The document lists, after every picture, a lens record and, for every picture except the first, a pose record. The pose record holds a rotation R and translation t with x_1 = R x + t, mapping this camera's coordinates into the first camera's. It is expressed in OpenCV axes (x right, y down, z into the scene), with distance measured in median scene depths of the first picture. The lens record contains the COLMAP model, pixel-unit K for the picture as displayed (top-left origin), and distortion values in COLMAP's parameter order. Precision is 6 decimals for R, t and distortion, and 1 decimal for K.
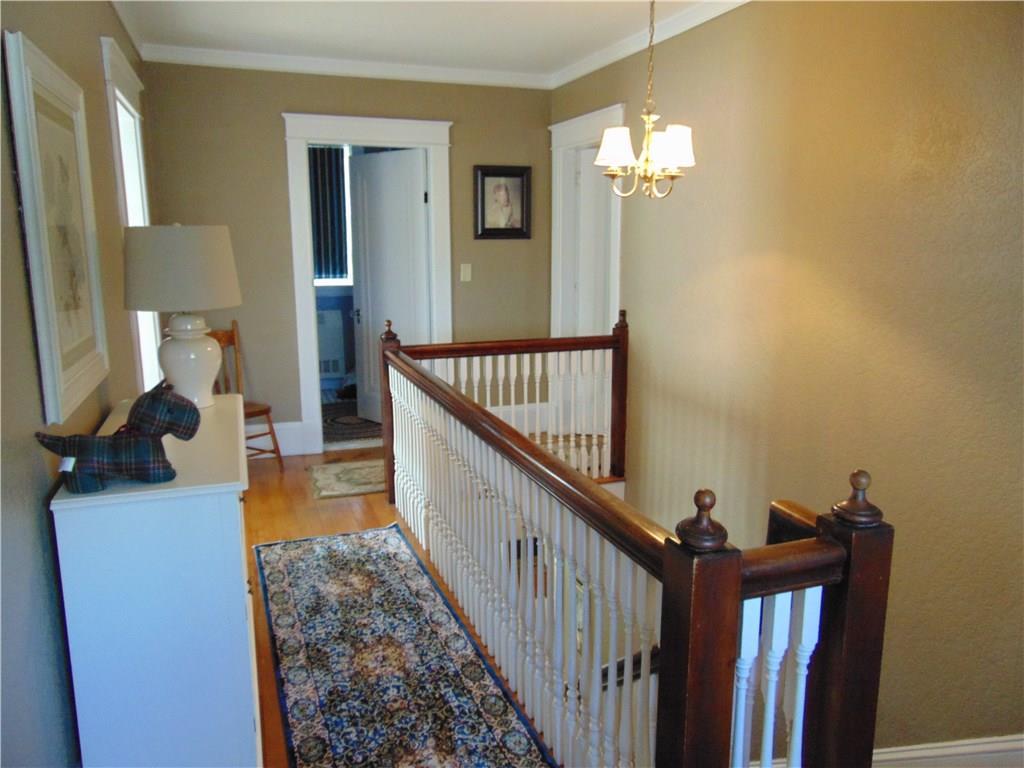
lens RADIAL K [[781.4, 0, 512.0], [0, 781.4, 384.0], [0, 0, 1]] dist [0.000691, 0.005244]
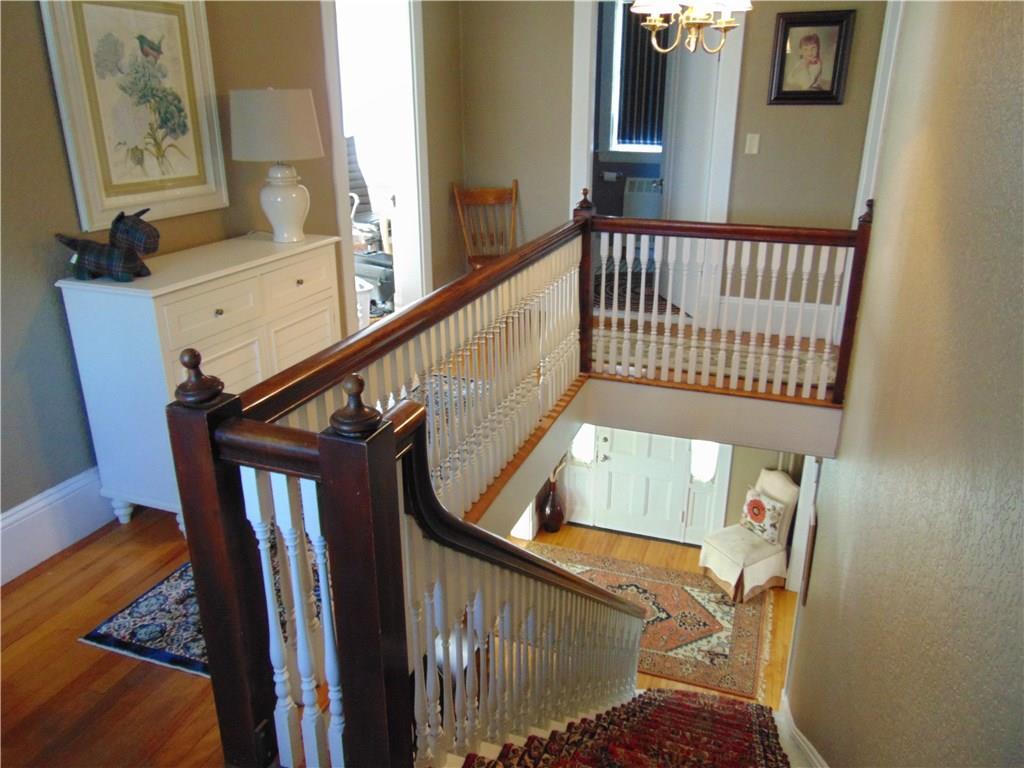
lens RADIAL K [[781.4, 0, 512.0], [0, 781.4, 384.0], [0, 0, 1]] dist [0.000691, 0.005244]
pose [[0.756334, 0.230004, -0.612419, 0.387058], [-0.127936, 0.970082, 0.206331, -0.029819], [0.641554, -0.077705, 0.763132, 0.144983]]
